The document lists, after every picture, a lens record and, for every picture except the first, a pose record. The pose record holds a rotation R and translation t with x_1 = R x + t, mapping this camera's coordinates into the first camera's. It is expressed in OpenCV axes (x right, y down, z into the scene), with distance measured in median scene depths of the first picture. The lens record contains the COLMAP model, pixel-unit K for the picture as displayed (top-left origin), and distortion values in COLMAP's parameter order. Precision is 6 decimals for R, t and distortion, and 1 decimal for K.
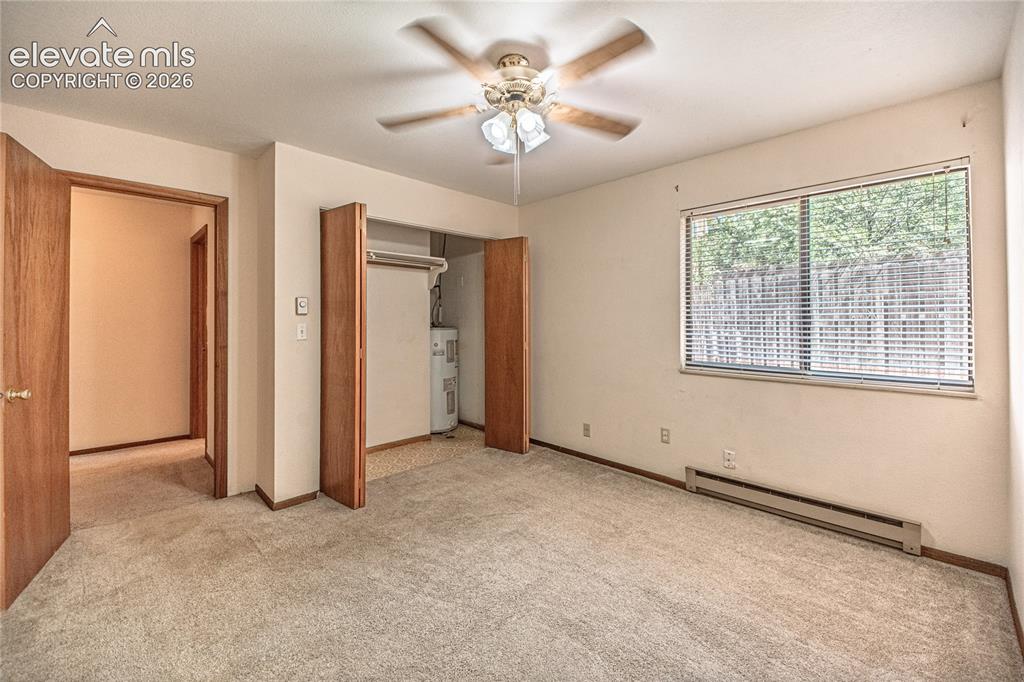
lens RADIAL K [[415.7, 0, 512.9], [0, 415.7, 321.0], [0, 0, 1]] dist [-0.000481, -0.000196]
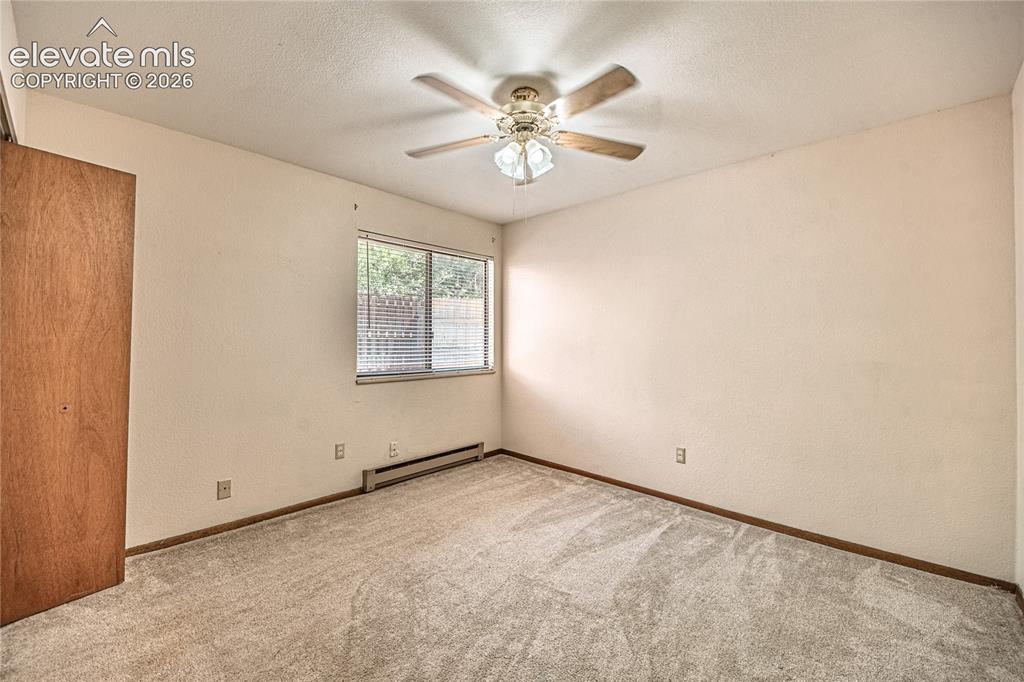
lens RADIAL K [[413.1, 0, 512.0], [0, 413.1, 341.0], [0, 0, 1]] dist [0.000221, -0.000245]
pose [[-0.013443, -0.010835, 0.999851, -0.743669], [0.003957, 0.999933, 0.010889, 0.004477], [-0.999902, 0.004103, -0.013399, 0.726313]]
